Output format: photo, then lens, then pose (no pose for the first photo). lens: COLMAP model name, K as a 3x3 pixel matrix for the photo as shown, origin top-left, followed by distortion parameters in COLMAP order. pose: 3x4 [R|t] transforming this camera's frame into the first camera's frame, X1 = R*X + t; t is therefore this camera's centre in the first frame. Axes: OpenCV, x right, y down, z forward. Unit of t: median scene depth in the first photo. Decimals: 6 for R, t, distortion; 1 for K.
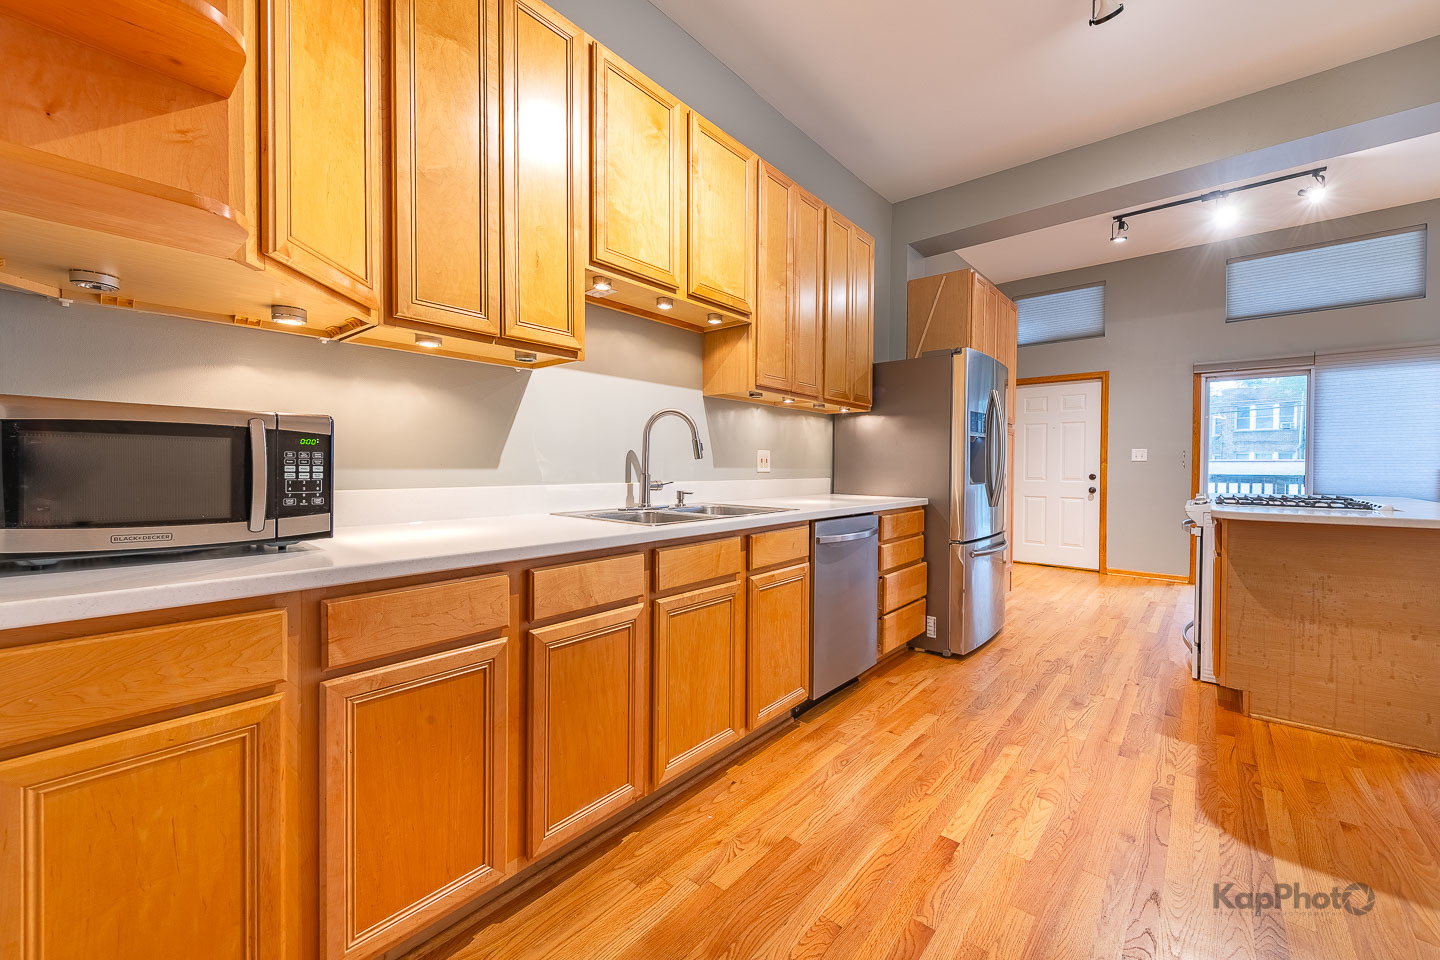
lens RADIAL K [[565.0, 0, 720.3], [0, 565.0, 474.2], [0, 0, 1]] dist [0.021060, -0.006119]
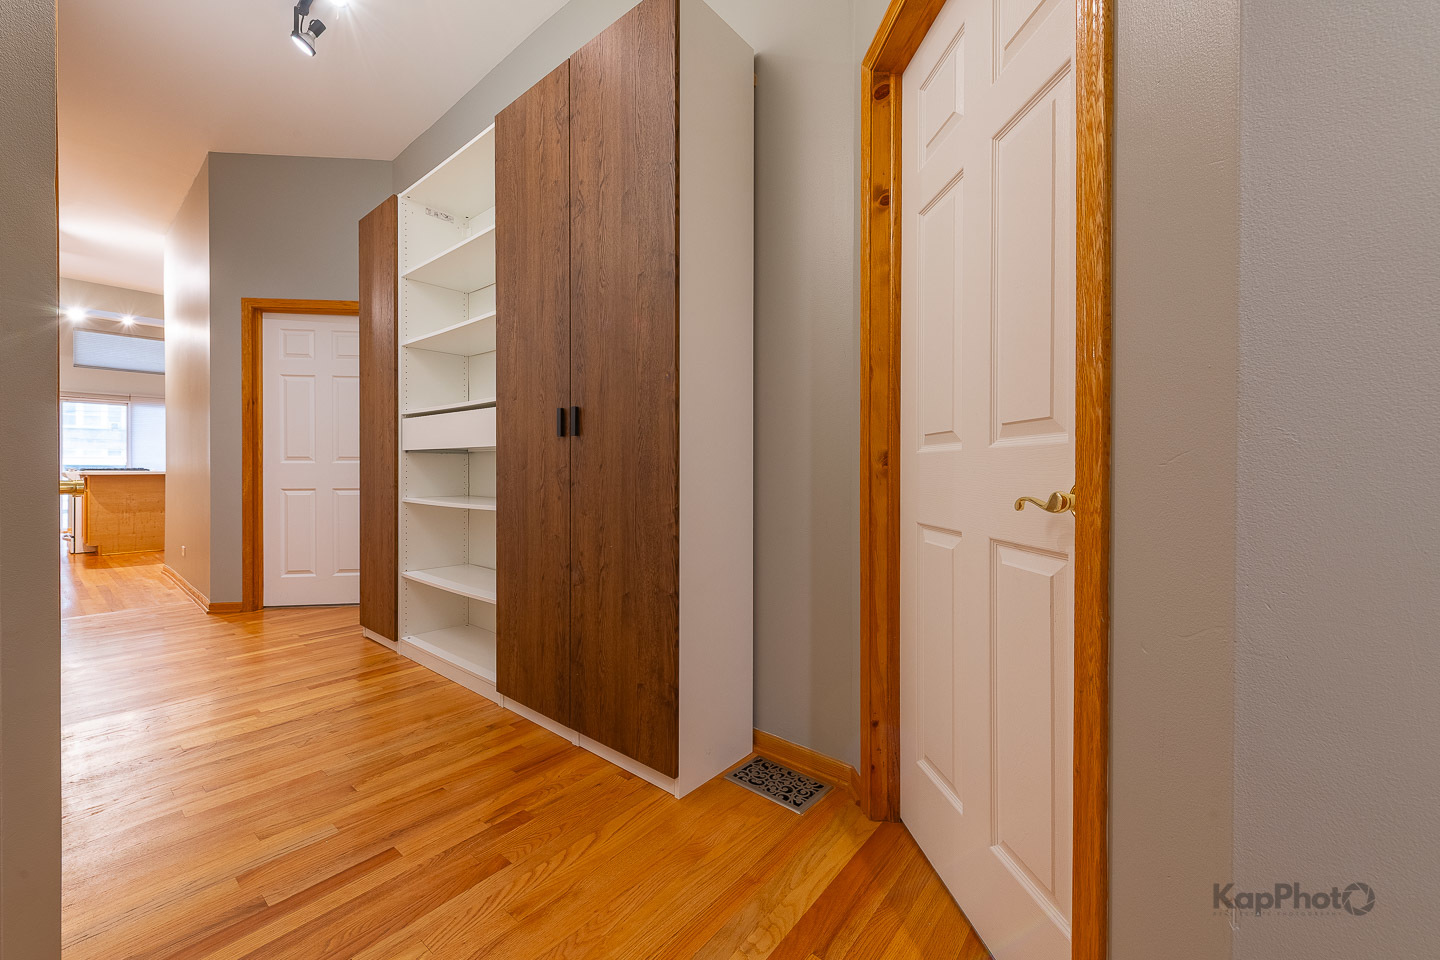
lens RADIAL K [[568.2, 0, 720.9], [0, 568.2, 466.8], [0, 0, 1]] dist [0.023537, -0.006590]
pose [[-0.016534, -0.003538, 0.999857, -1.349076], [0.014424, 0.999889, 0.003777, 0.062327], [-0.999759, 0.014484, -0.016481, -1.366191]]
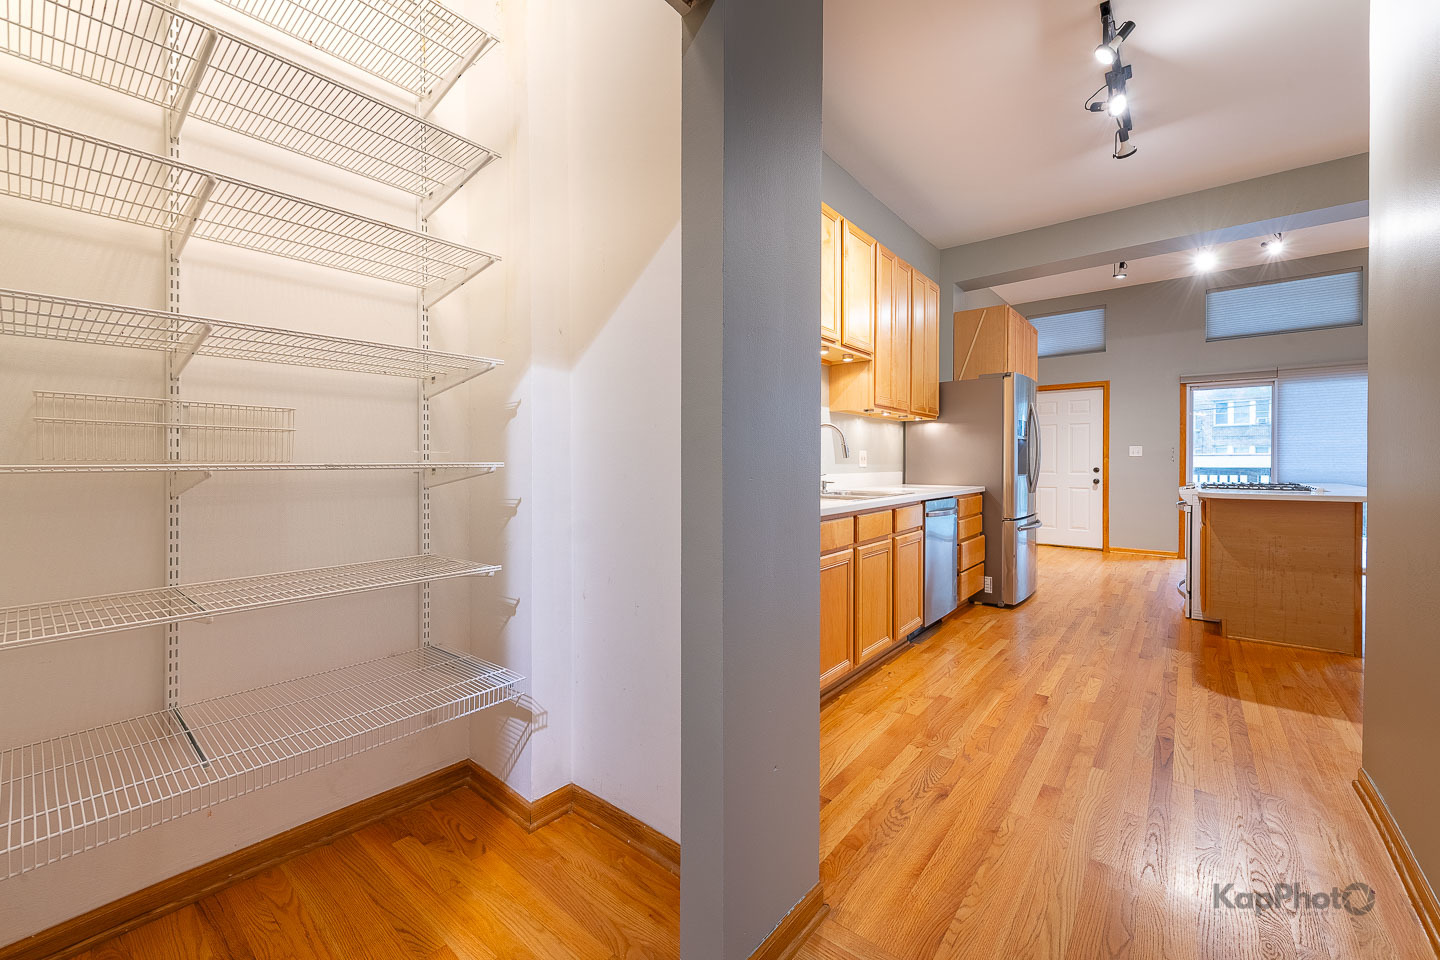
lens RADIAL K [[568.2, 0, 720.9], [0, 568.2, 466.8], [0, 0, 1]] dist [0.023537, -0.006590]
pose [[0.999699, -0.005594, 0.023885, -0.304771], [0.005736, 0.999966, -0.005904, 0.001616], [-0.023851, 0.006039, 0.999697, -0.337999]]
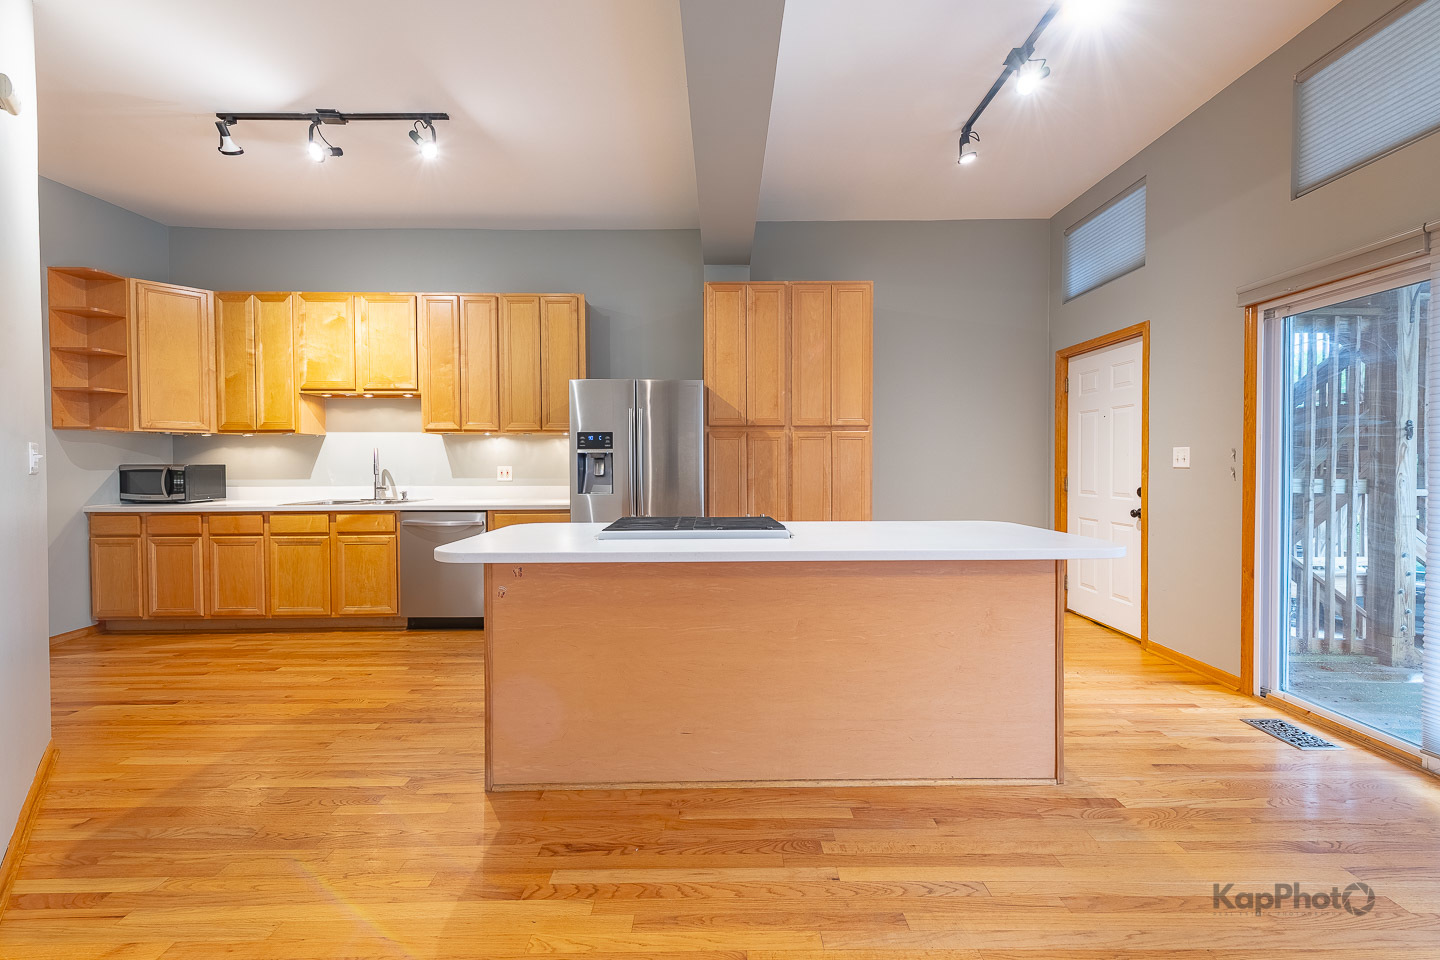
lens RADIAL K [[565.0, 0, 720.3], [0, 565.0, 474.2], [0, 0, 1]] dist [0.021060, -0.006119]
pose [[0.654273, 0.006085, -0.756234, 1.660010], [-0.003996, 0.999981, 0.004588, -0.032151], [0.756248, 0.000020, 0.654286, 0.489155]]
